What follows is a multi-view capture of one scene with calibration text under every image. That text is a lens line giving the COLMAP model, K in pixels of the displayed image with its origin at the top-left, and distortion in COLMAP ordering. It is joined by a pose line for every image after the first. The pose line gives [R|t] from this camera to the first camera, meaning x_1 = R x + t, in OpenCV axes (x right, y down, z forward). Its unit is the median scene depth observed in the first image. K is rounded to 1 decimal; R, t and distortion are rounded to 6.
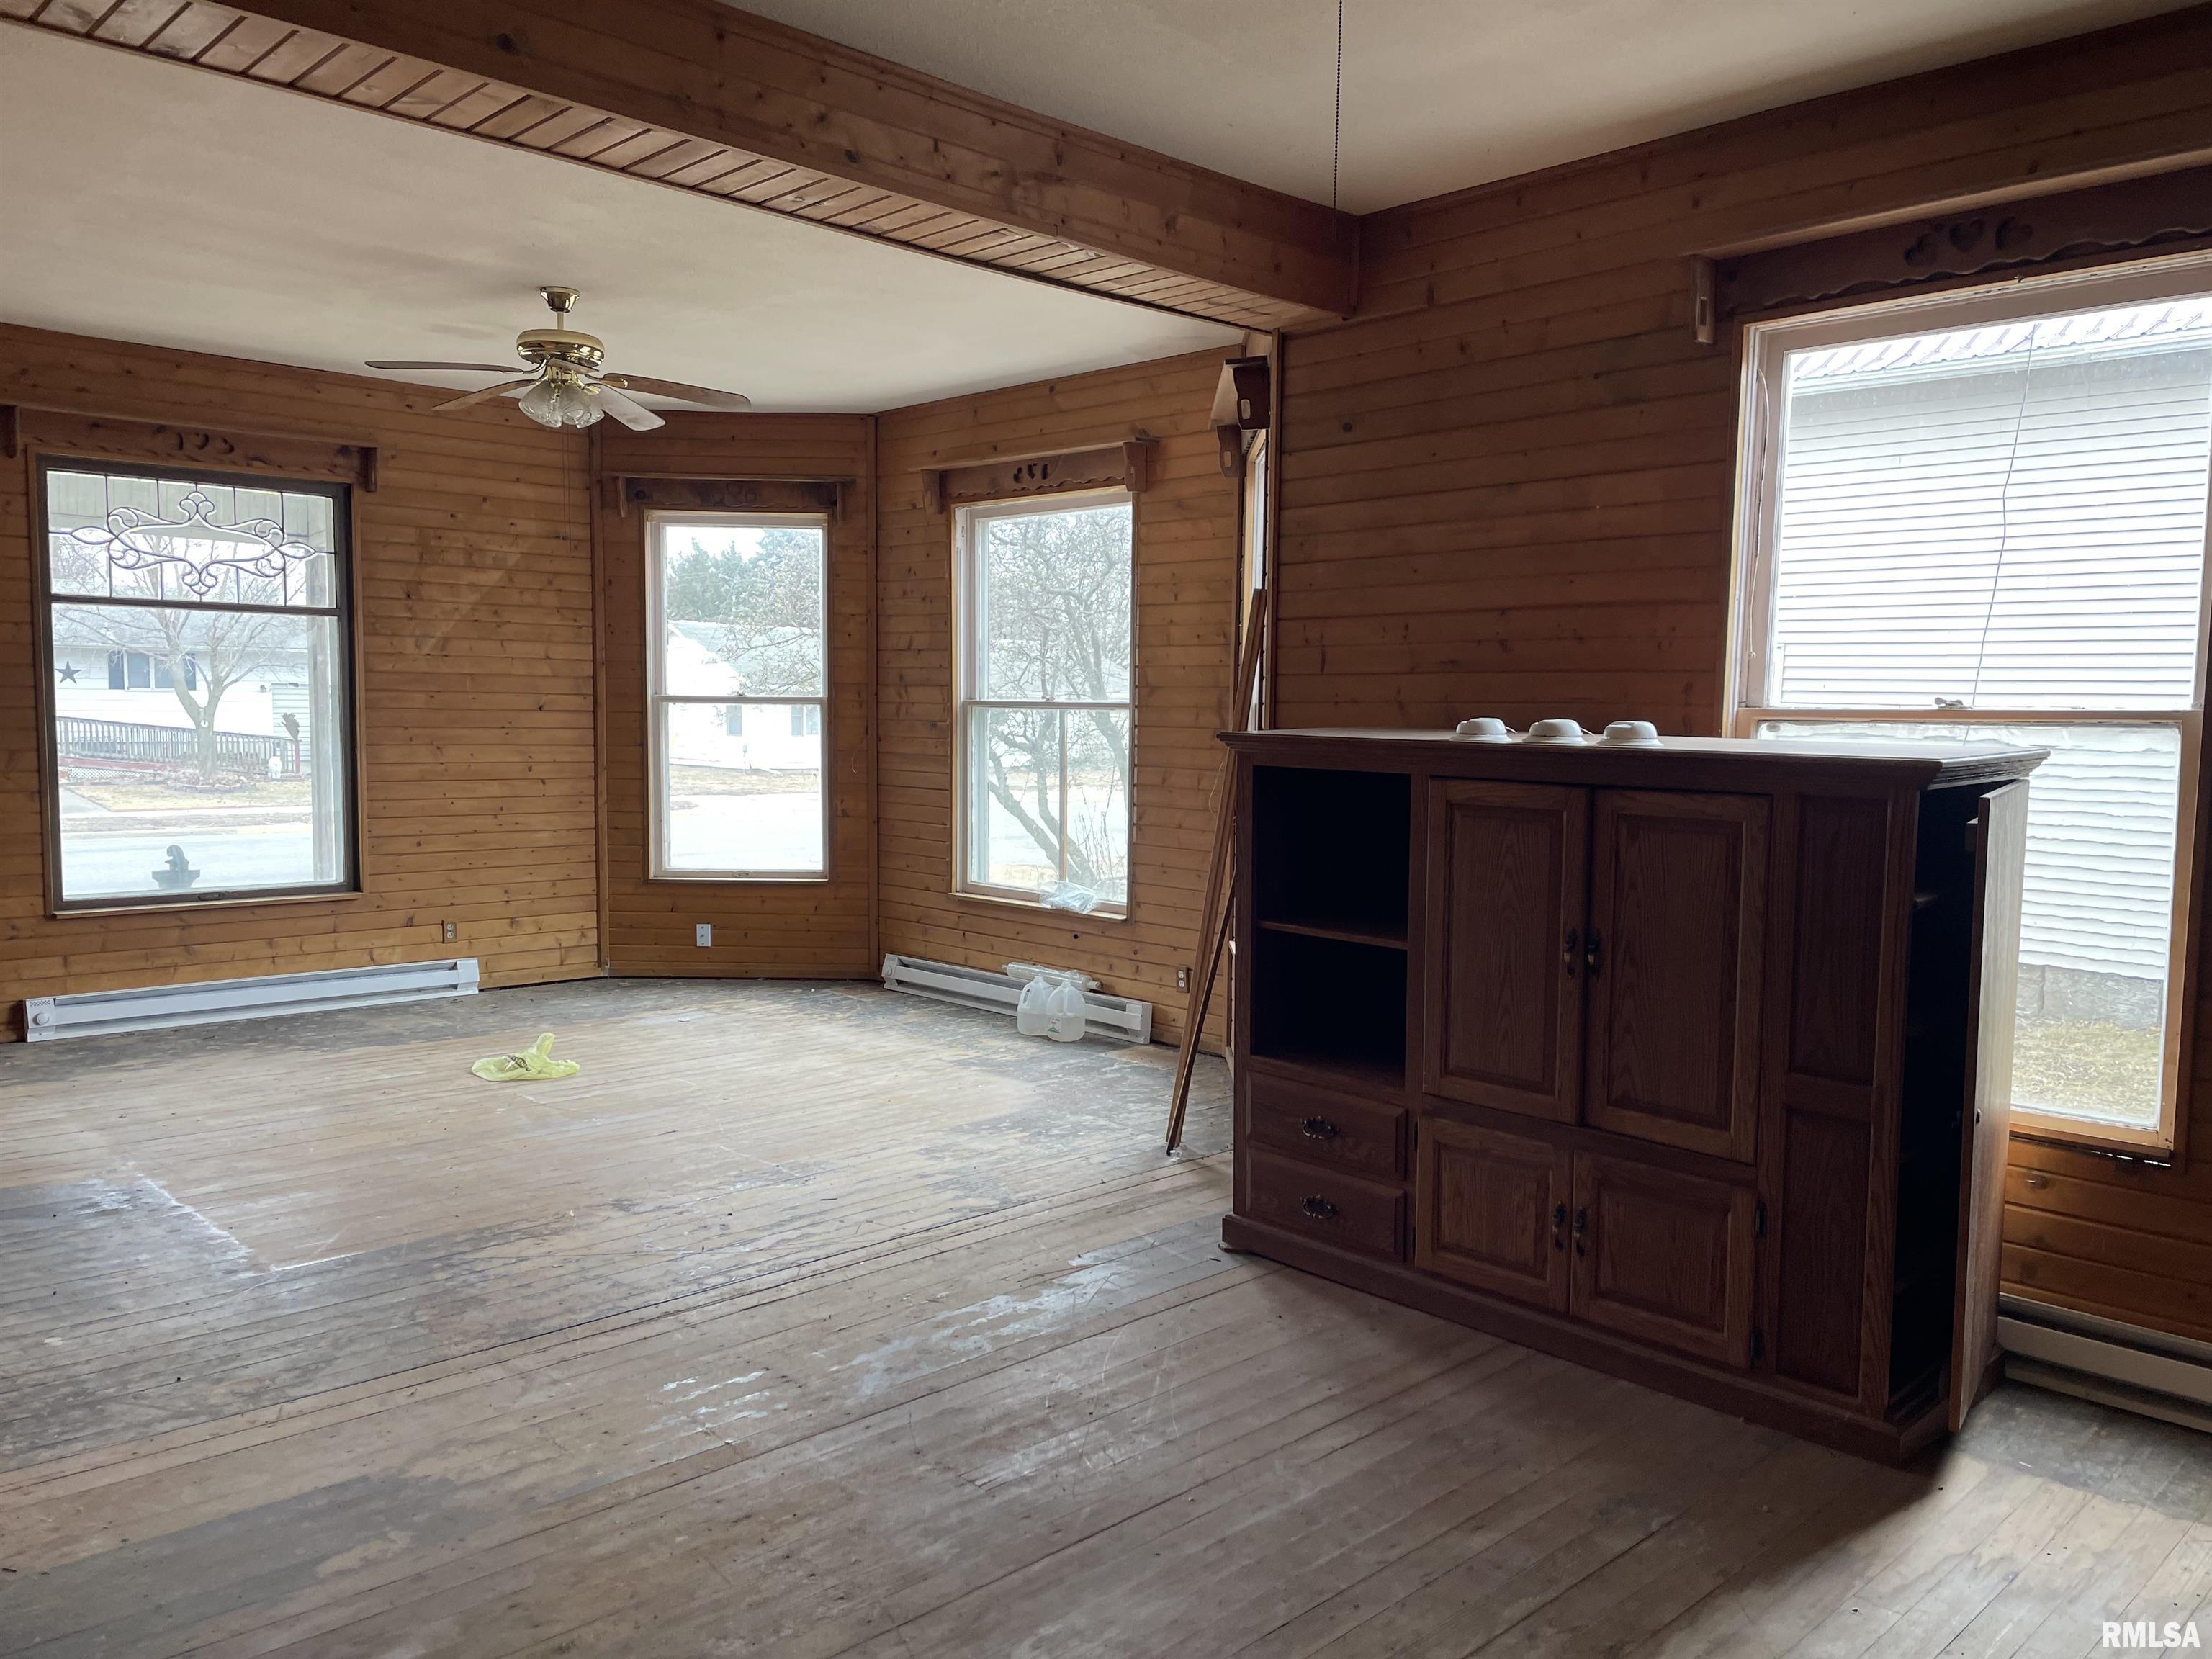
lens RADIAL K [[1685.3, 0, 1114.6], [0, 1685.3, 839.6], [0, 0, 1]] dist [0.096905, -0.113187]
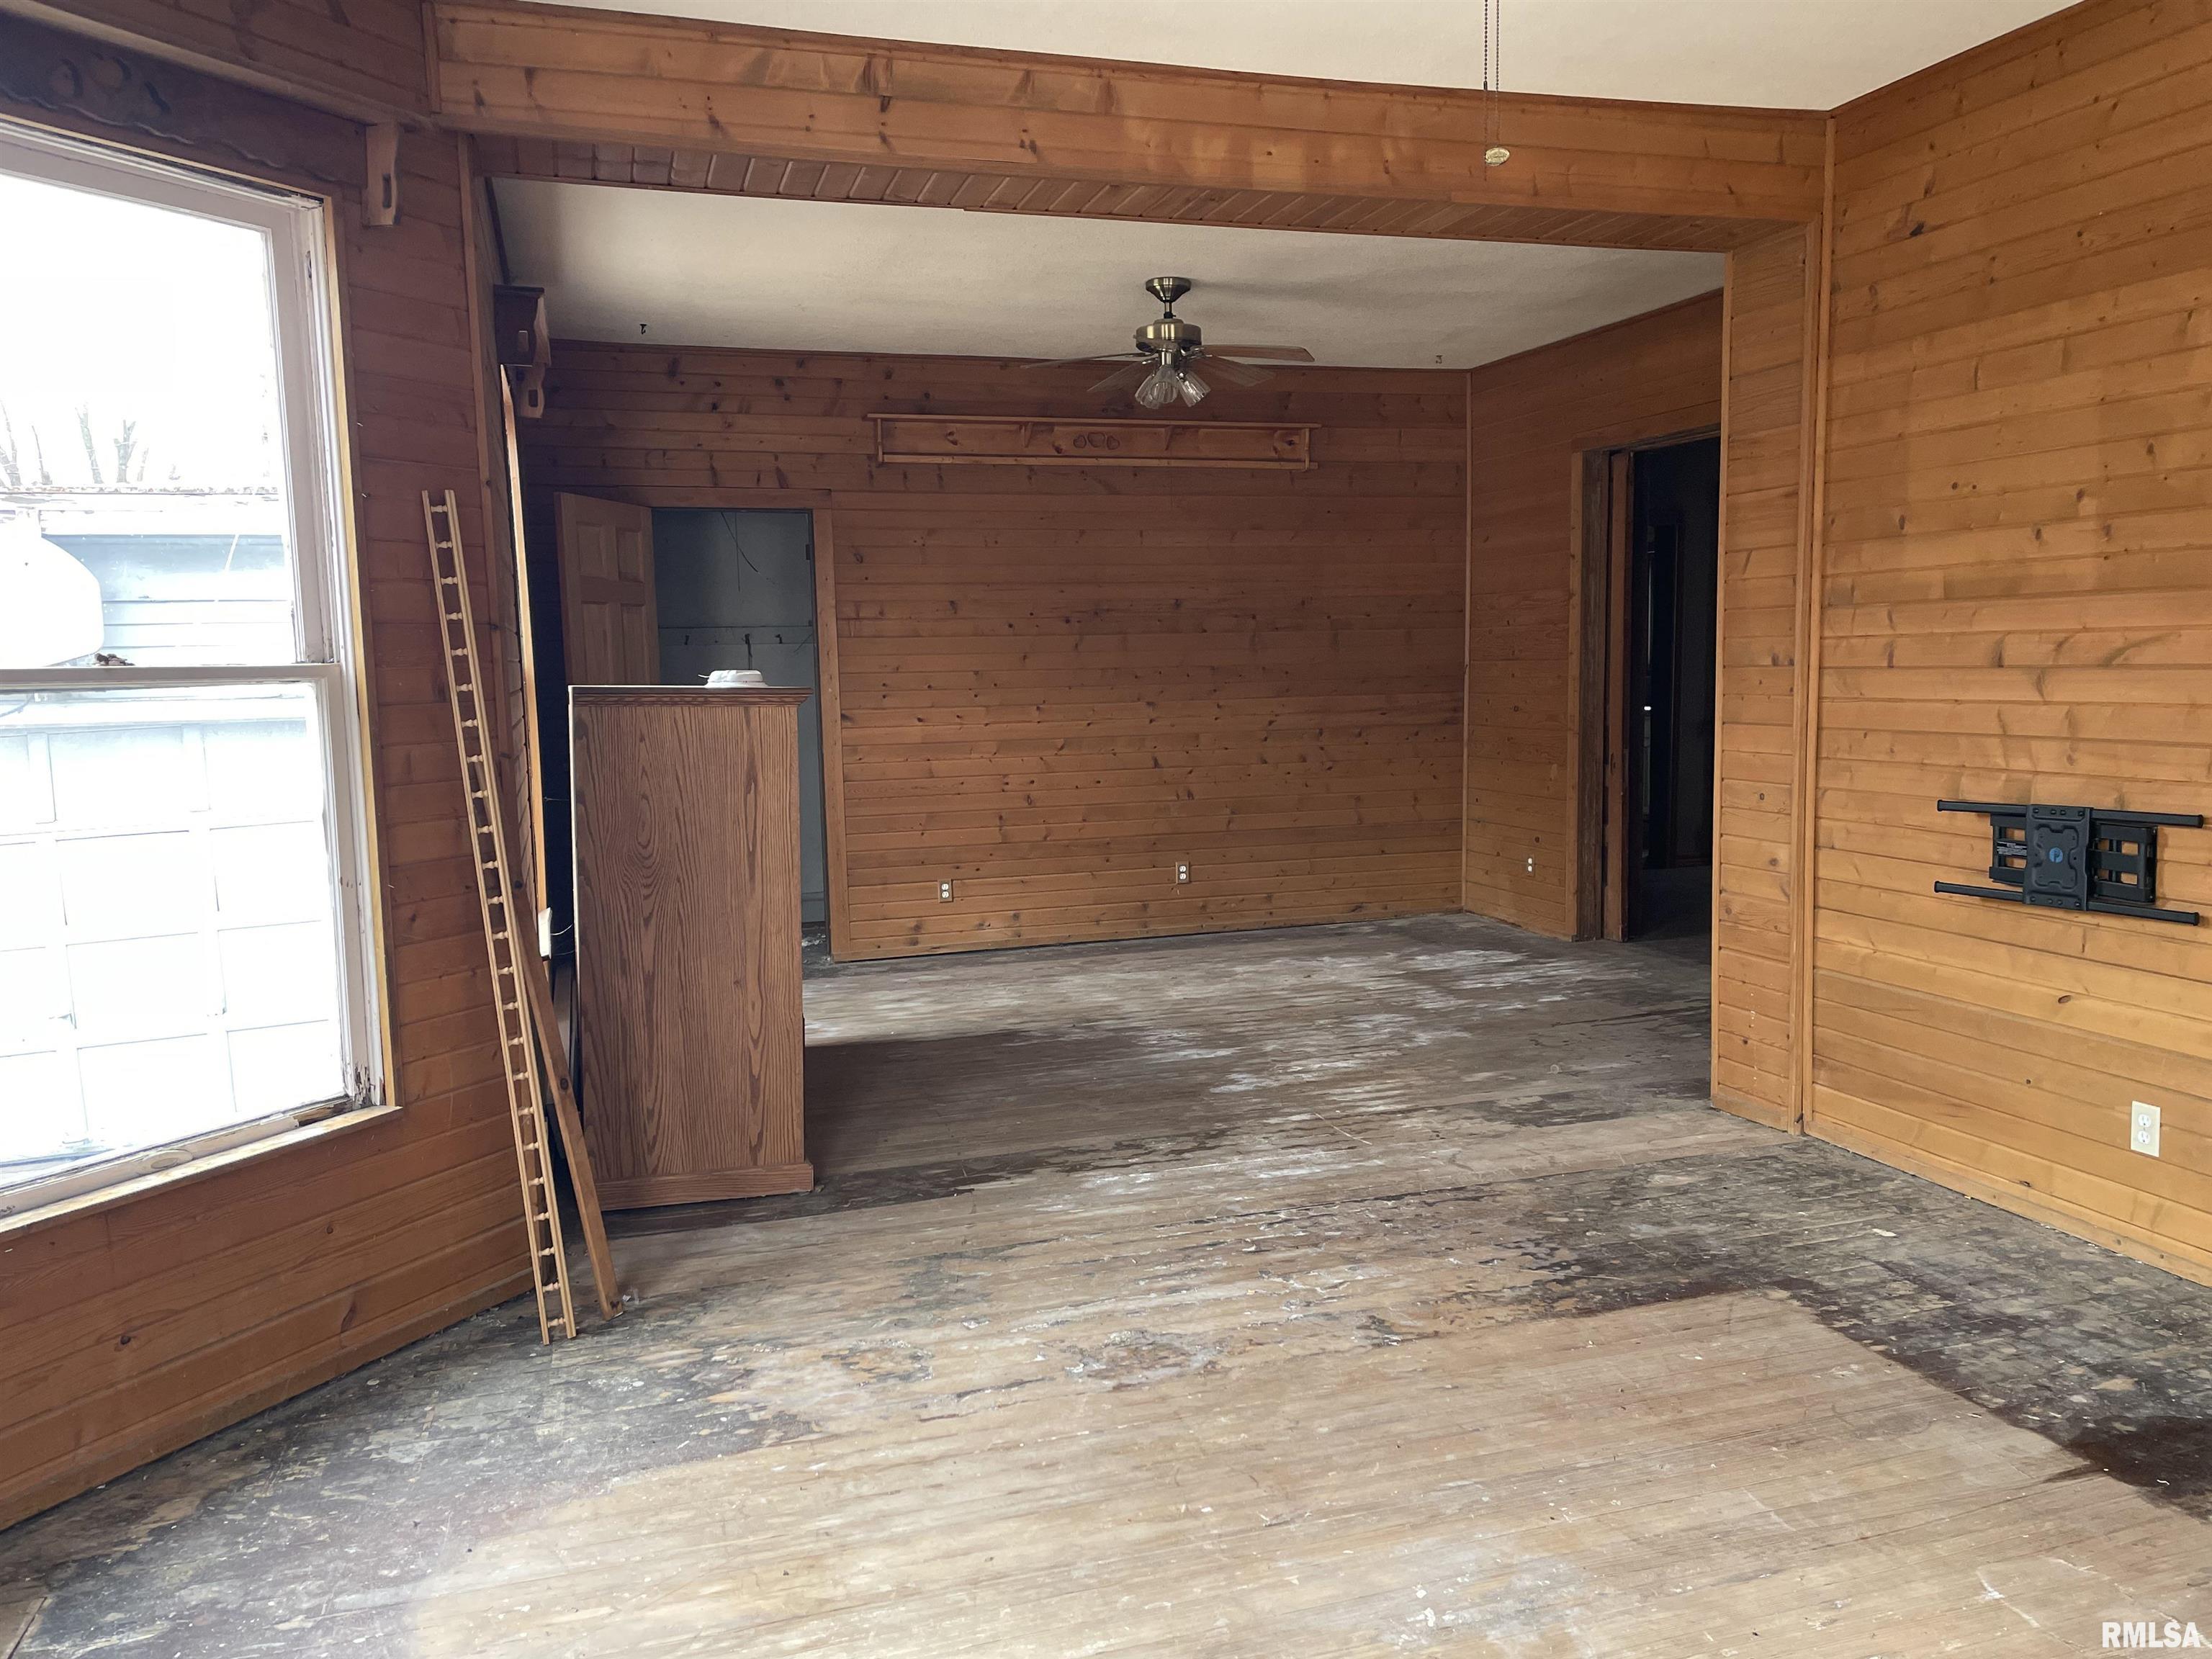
lens RADIAL K [[1685.3, 0, 1114.6], [0, 1685.3, 839.6], [0, 0, 1]] dist [0.096905, -0.113187]
pose [[-0.898596, -0.046403, 0.436316, -0.528916], [0.042476, 0.980522, 0.191760, -0.154397], [-0.436716, 0.190847, -0.879122, 1.760444]]
